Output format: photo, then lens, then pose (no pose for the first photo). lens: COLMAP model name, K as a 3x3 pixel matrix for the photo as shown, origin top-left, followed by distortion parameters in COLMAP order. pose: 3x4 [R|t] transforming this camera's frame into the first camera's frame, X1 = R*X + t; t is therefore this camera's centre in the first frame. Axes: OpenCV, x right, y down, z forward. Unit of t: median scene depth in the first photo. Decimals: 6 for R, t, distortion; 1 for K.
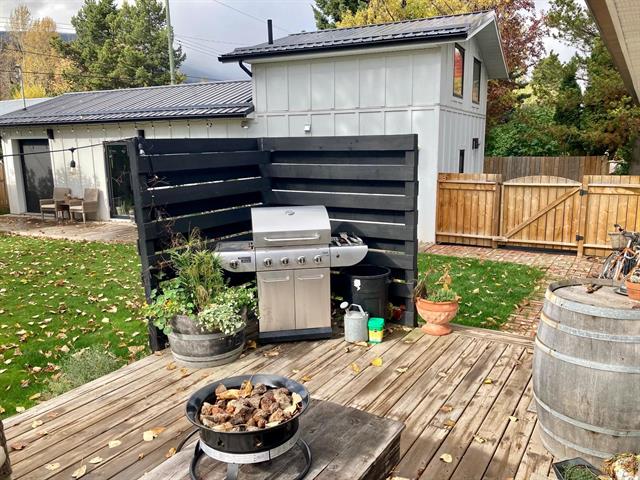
lens RADIAL K [[521.8, 0, 322.3], [0, 521.8, 241.9], [0, 0, 1]] dist [0.027686, -0.002383]
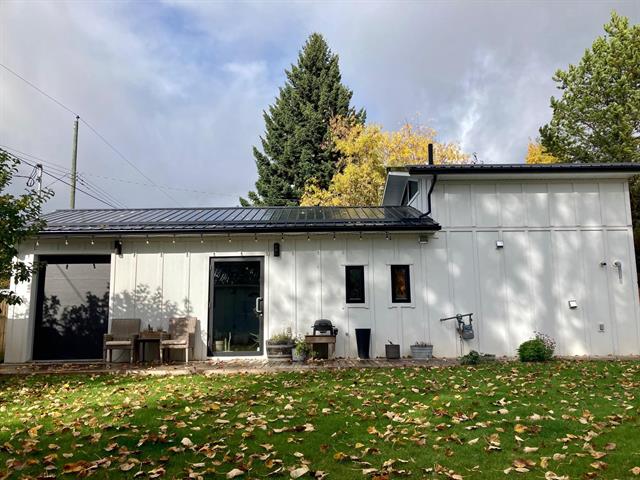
lens RADIAL K [[520.2, 0, 320.0], [0, 520.2, 240.0], [0, 0, 1]] dist [0.087397, -0.165504]
pose [[0.901794, 0.066804, 0.426971, -0.713896], [0.078948, 0.945890, -0.314737, 0.055899], [-0.424893, 0.317537, 0.847724, 0.286902]]
